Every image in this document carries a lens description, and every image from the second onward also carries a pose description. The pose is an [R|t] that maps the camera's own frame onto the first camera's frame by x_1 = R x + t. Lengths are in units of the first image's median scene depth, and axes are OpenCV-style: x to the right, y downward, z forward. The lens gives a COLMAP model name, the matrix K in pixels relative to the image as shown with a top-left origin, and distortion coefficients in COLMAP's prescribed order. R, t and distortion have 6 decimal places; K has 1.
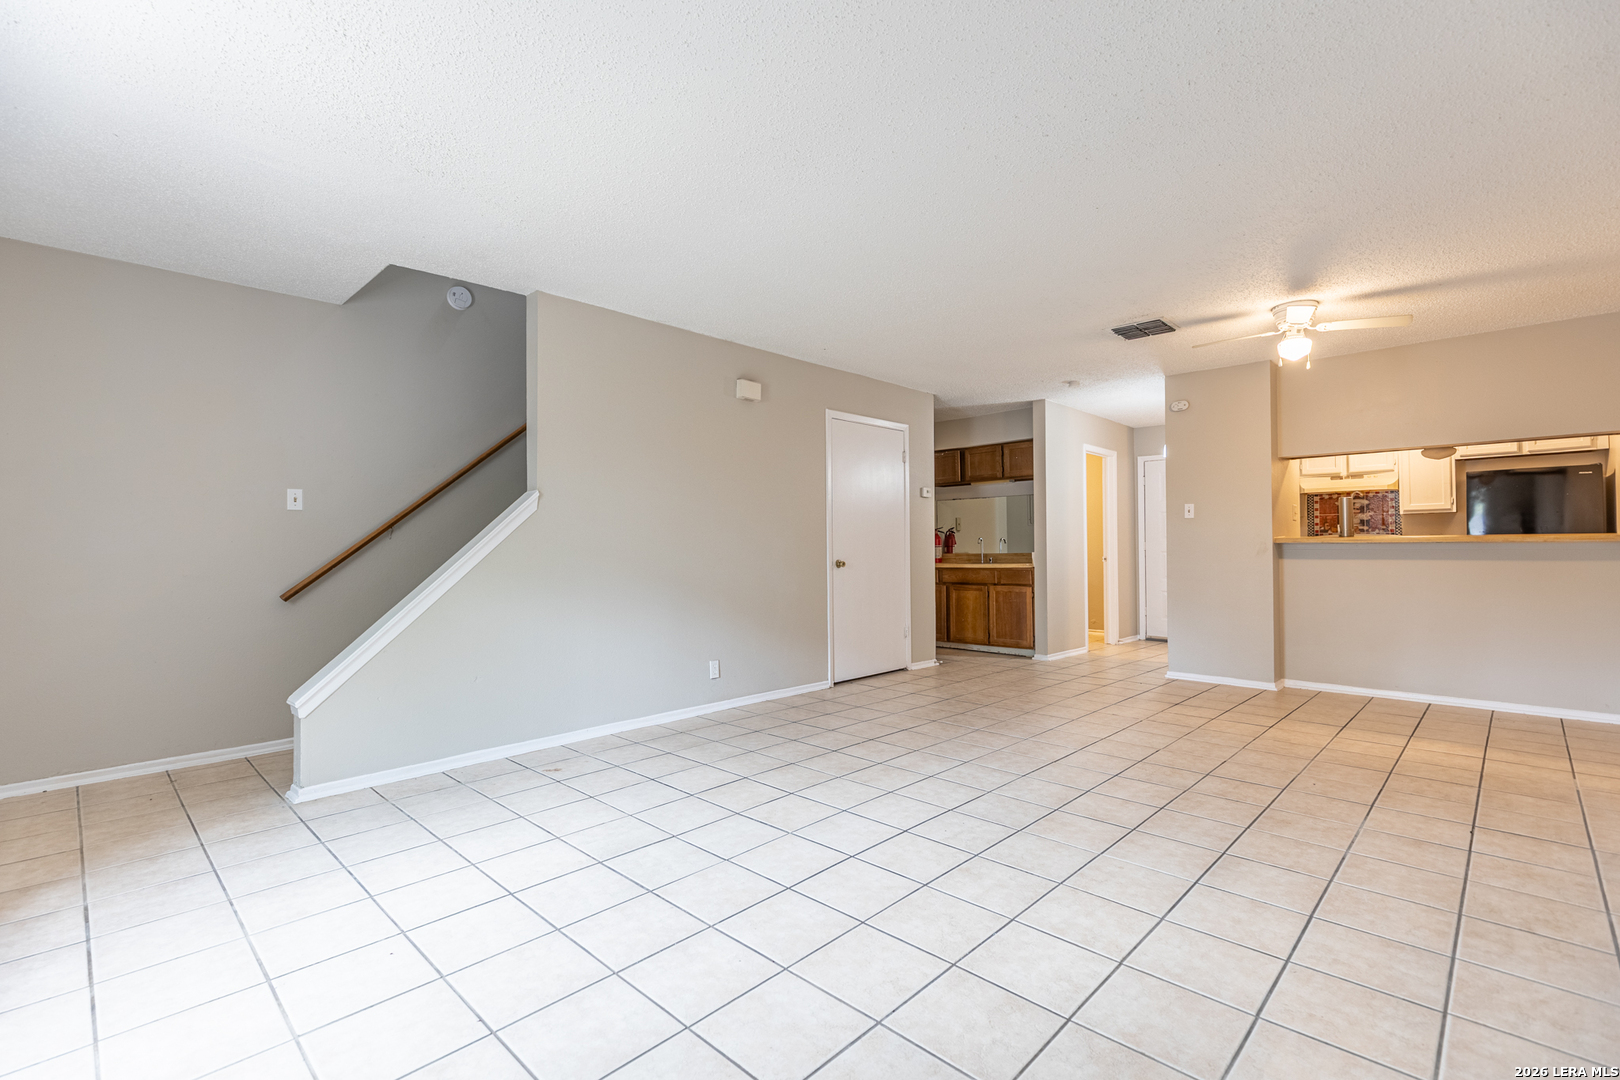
lens RADIAL K [[730.6, 0, 821.5], [0, 730.6, 537.2], [0, 0, 1]] dist [0.005187, -0.002116]
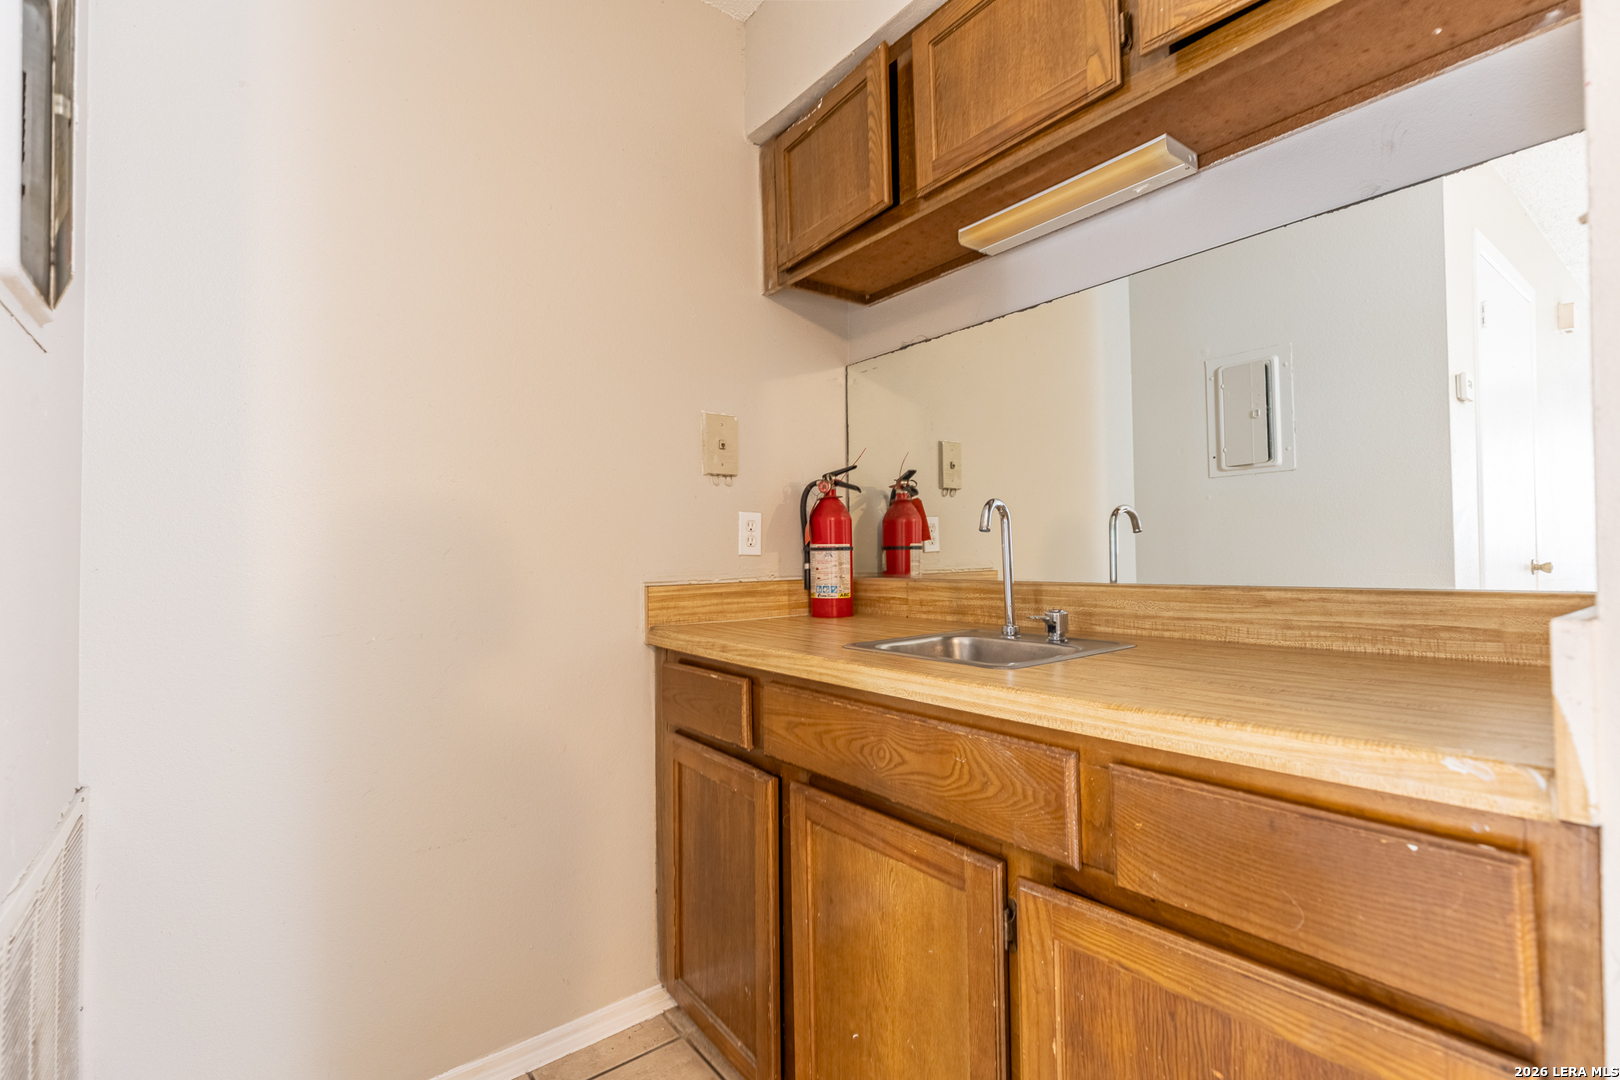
lens RADIAL K [[730.6, 0, 823.7], [0, 730.6, 533.1], [0, 0, 1]] dist [0.005187, -0.002116]
pose [[0.990227, -0.009325, -0.139153, 0.267874], [0.008109, 0.999924, -0.009303, 0.013775], [0.139229, 0.008083, 0.990227, 1.087587]]
